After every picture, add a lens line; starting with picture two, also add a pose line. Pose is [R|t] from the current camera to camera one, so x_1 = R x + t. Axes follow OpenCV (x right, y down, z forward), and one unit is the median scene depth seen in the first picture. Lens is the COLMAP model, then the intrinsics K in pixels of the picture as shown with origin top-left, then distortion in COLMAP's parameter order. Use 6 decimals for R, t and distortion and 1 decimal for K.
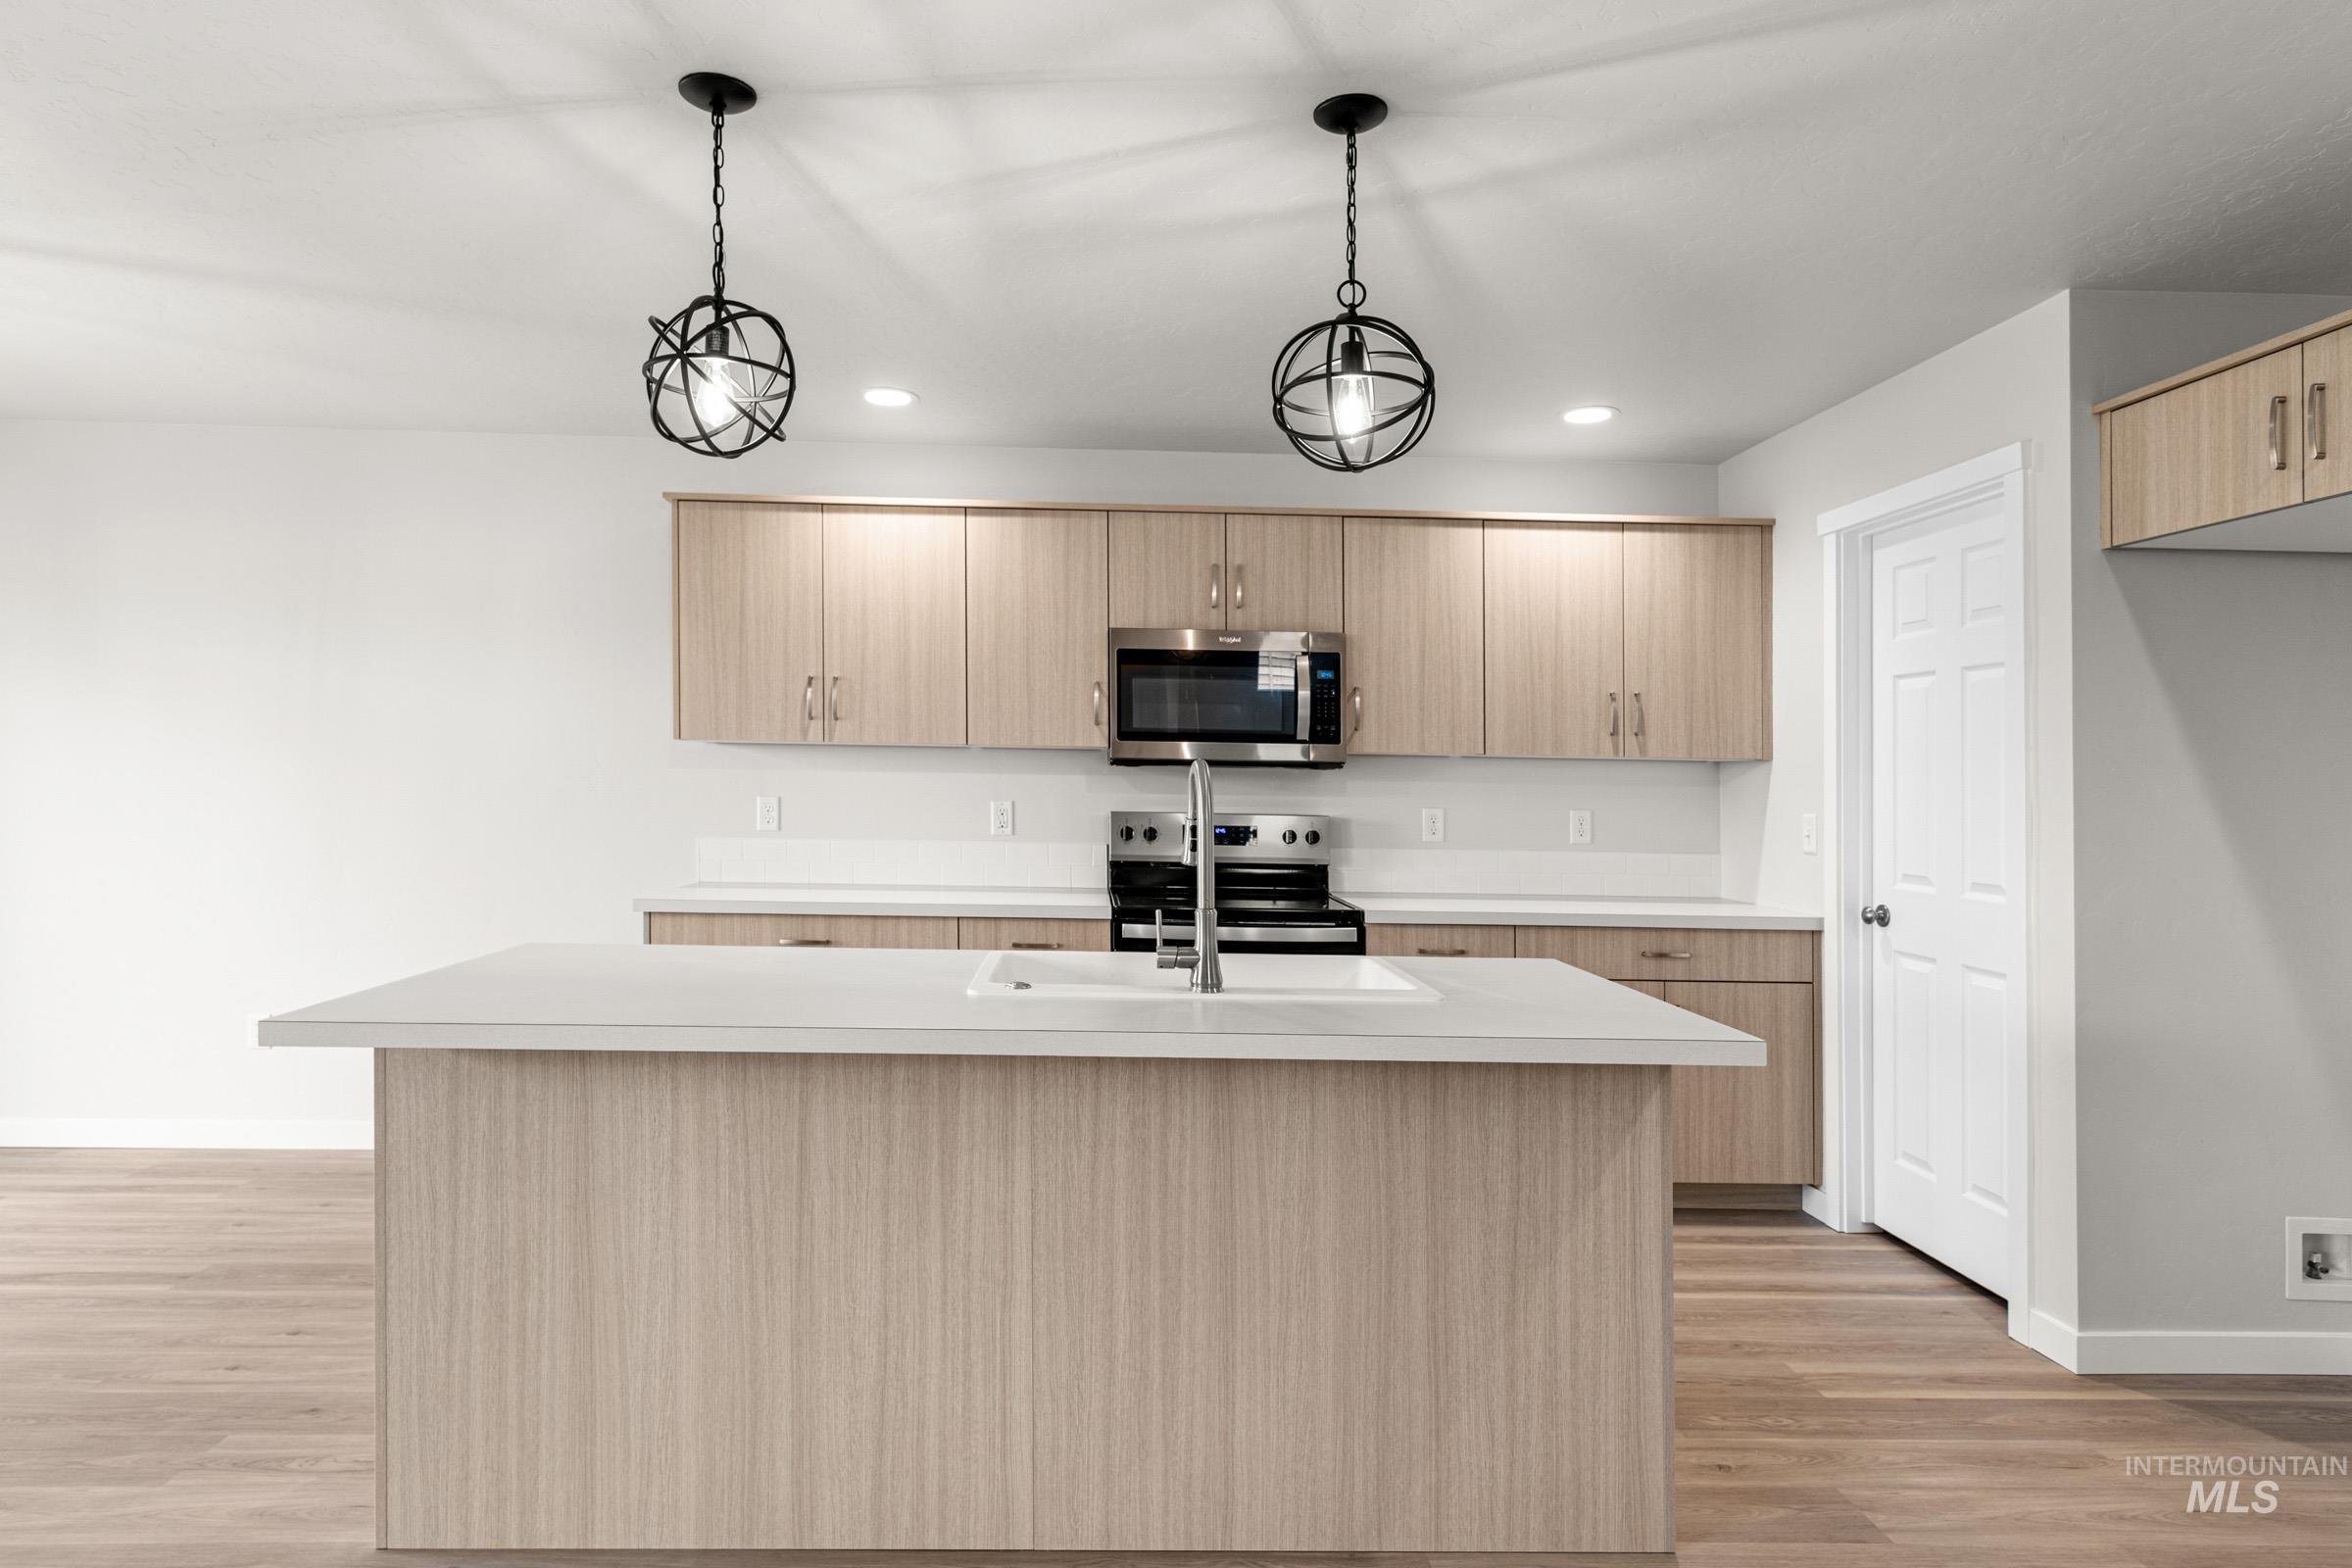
lens RADIAL K [[1295.1, 0, 1171.5], [0, 1295.1, 762.8], [0, 0, 1]] dist [-0.005527, 0.017275]
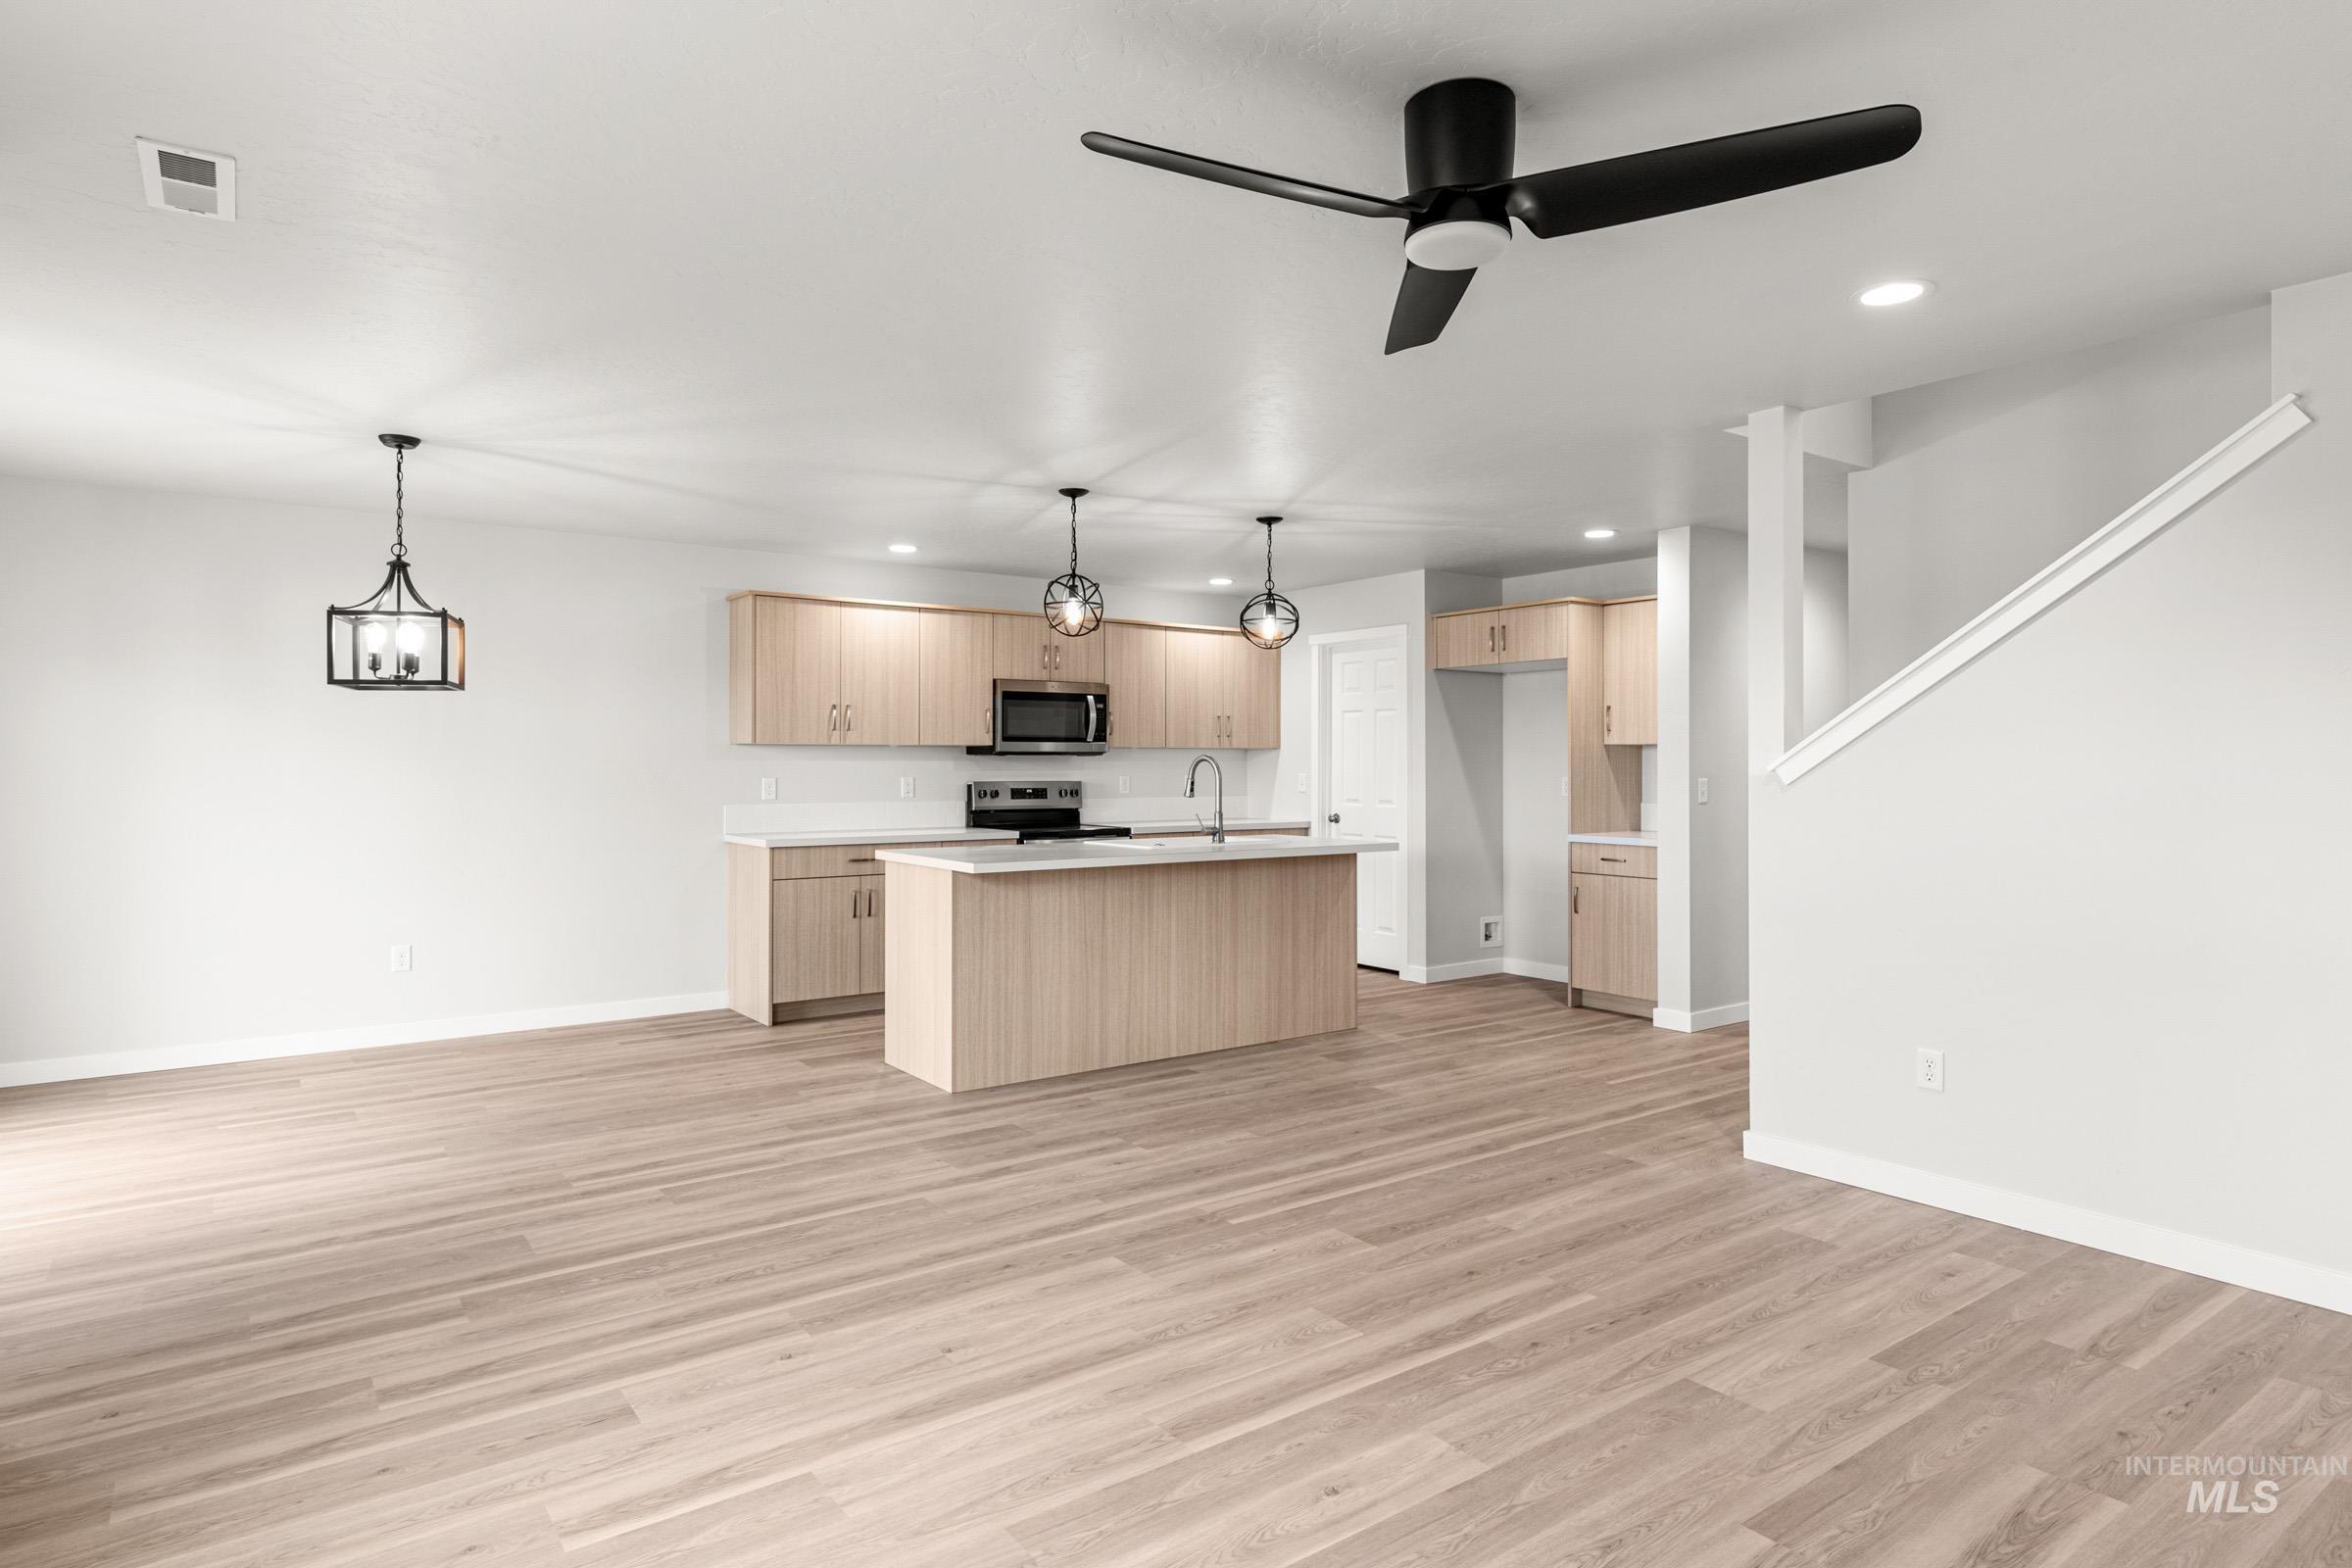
lens RADIAL K [[1295.1, 0, 1171.5], [0, 1295.1, 762.8], [0, 0, 1]] dist [-0.005527, 0.017275]
pose [[0.832609, -0.017134, 0.553596, -0.844854], [0.005774, 0.999736, 0.022257, -0.026240], [-0.553831, -0.015335, 0.832488, -0.635952]]
